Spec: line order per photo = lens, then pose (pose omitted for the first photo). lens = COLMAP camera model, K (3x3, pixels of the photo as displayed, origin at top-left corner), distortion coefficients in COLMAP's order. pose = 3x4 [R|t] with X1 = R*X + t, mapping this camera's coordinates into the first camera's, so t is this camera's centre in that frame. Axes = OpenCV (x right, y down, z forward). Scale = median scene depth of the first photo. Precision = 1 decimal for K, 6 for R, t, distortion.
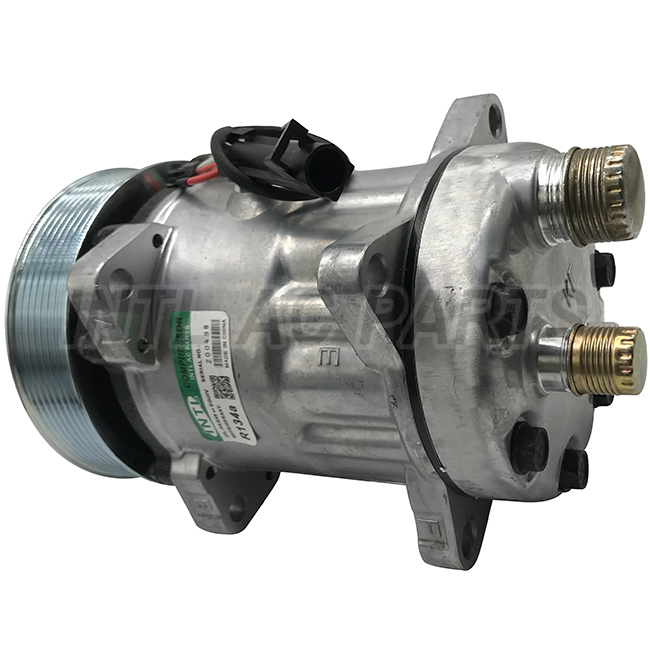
lens RADIAL K [[885.2, 0, 325.0], [0, 885.2, 325.0], [0, 0, 1]] dist [0.023961, 0.006360]
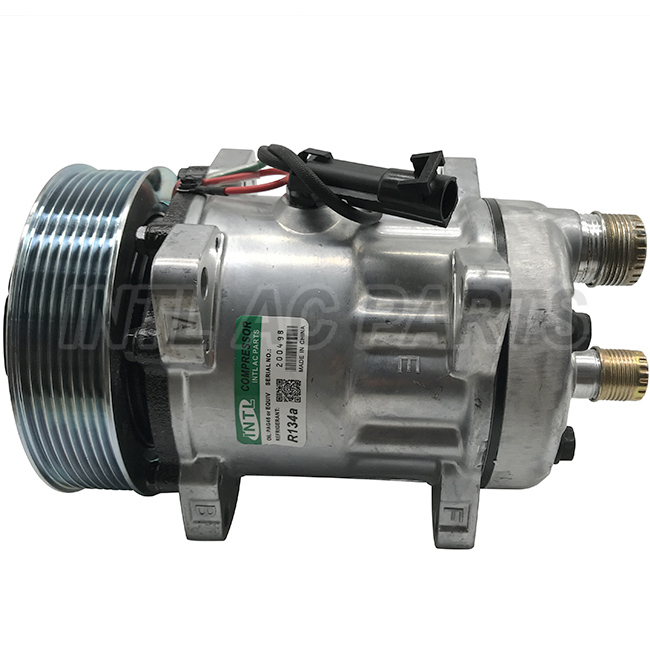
lens RADIAL K [[885.2, 0, 325.0], [0, 885.2, 325.0], [0, 0, 1]] dist [0.023961, 0.006360]
pose [[0.858433, 0.065676, 0.508704, -0.615565], [-0.042086, 0.997443, -0.057754, 0.051485], [-0.511197, 0.028169, 0.859002, 0.078266]]
